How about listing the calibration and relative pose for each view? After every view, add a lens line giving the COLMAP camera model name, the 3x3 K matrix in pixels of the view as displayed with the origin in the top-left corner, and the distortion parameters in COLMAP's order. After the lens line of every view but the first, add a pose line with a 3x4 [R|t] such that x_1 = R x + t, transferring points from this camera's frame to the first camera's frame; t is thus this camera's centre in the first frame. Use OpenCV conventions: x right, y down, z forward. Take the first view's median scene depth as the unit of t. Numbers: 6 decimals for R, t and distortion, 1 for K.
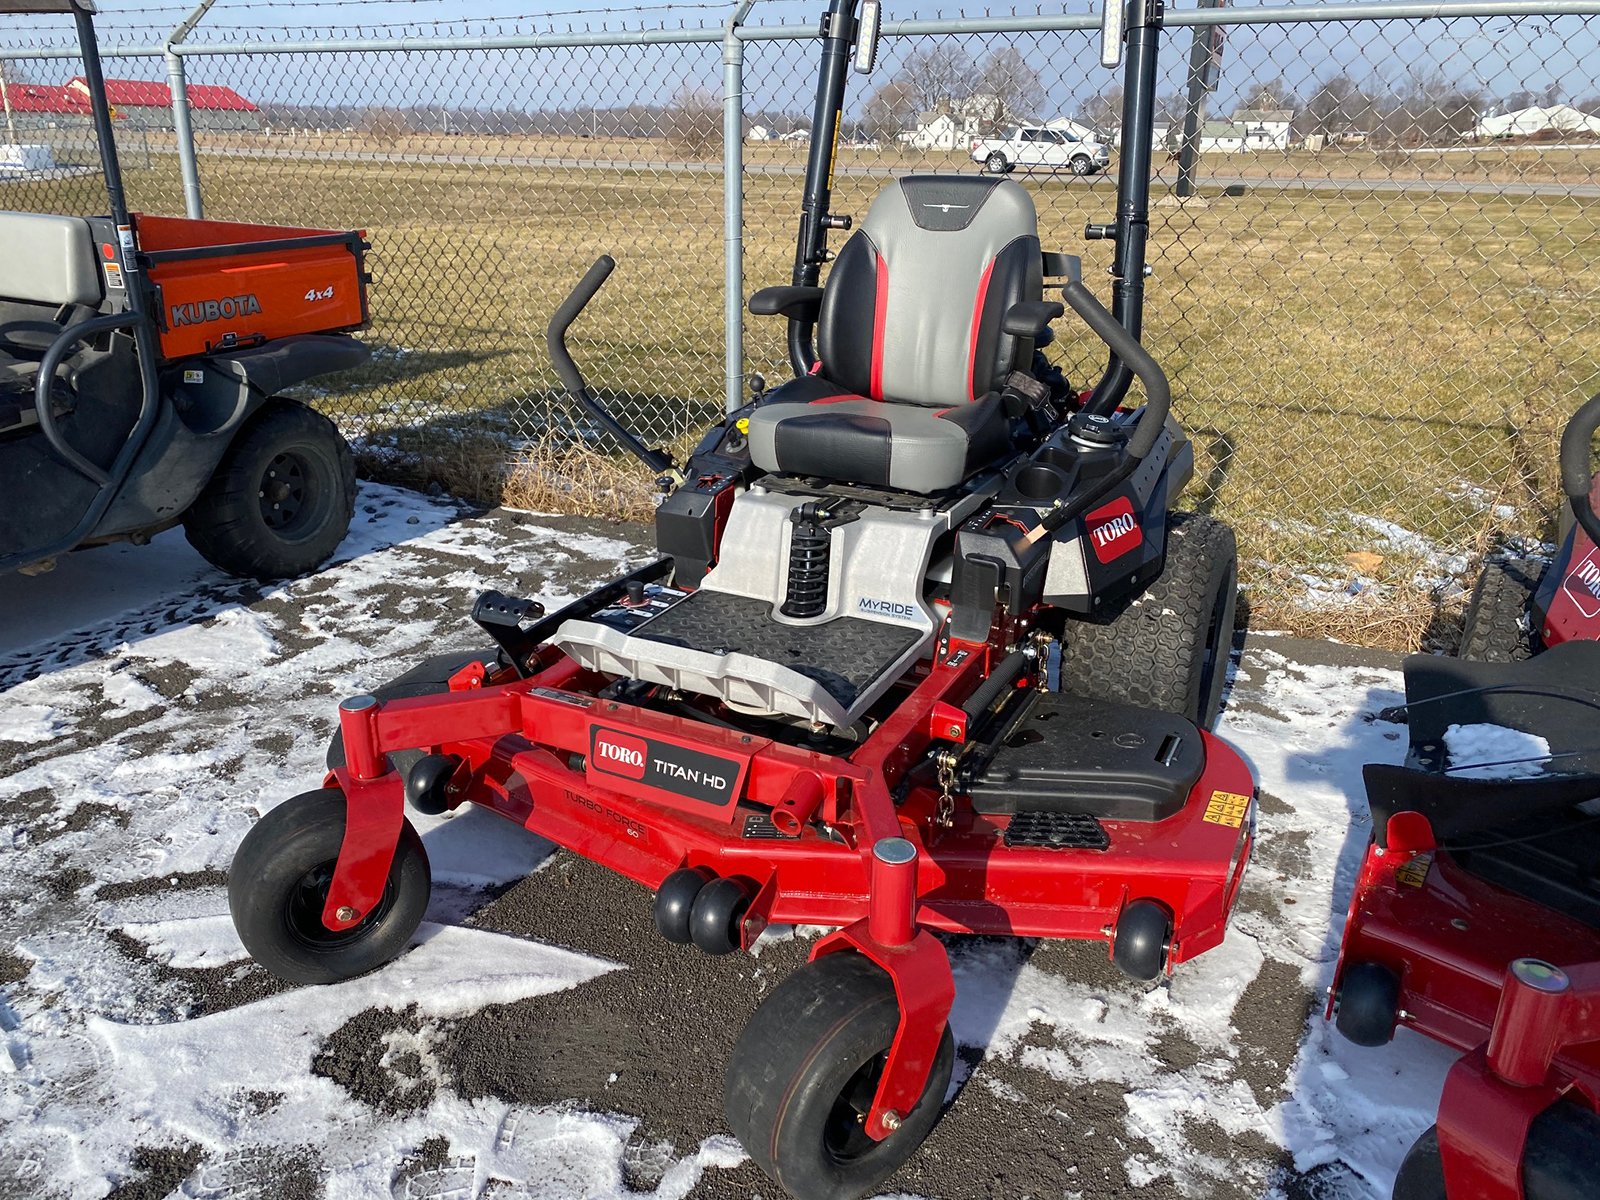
lens RADIAL K [[1255.0, 0, 781.0], [0, 1255.0, 627.1], [0, 0, 1]] dist [0.046508, -0.046489]
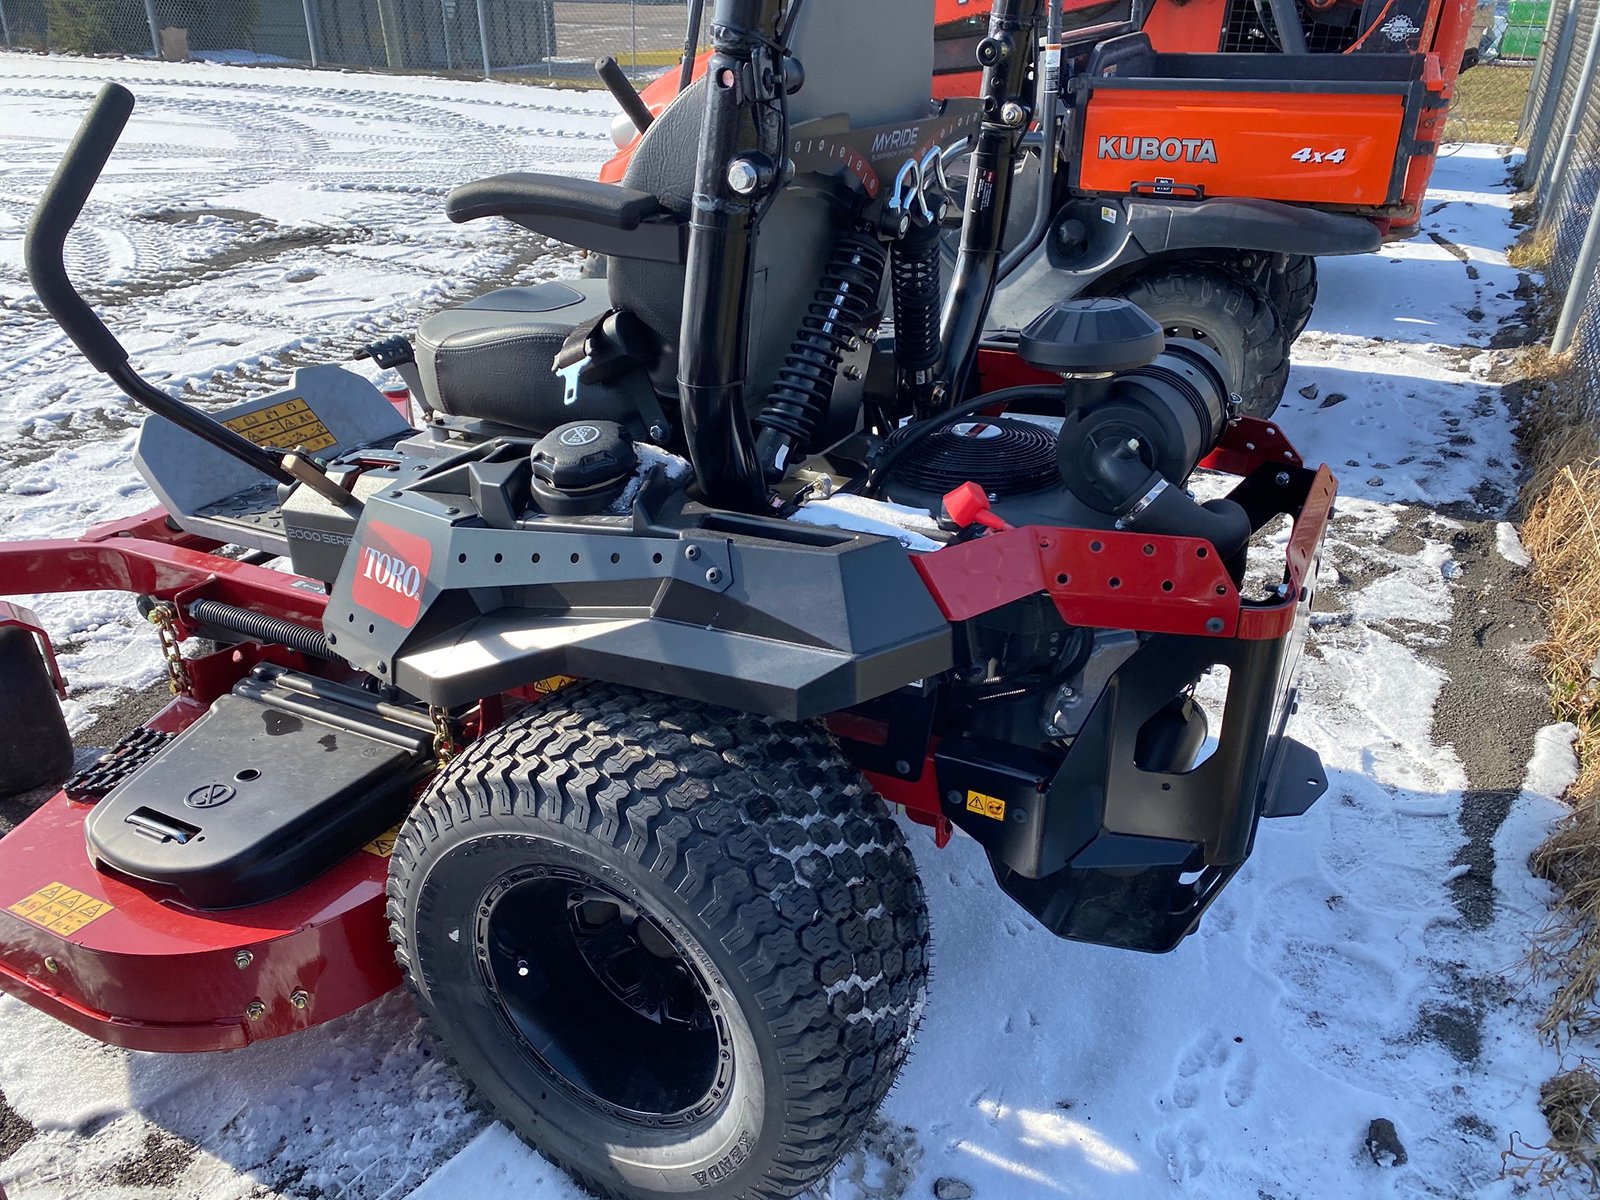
lens RADIAL K [[1255.0, 0, 781.0], [0, 1255.0, 627.1], [0, 0, 1]] dist [0.046508, -0.046489]
pose [[-0.004880, 0.450335, -0.892846, 0.753552], [-0.368500, 0.829213, 0.420254, -0.350180], [0.929615, 0.331065, 0.161902, 1.002728]]
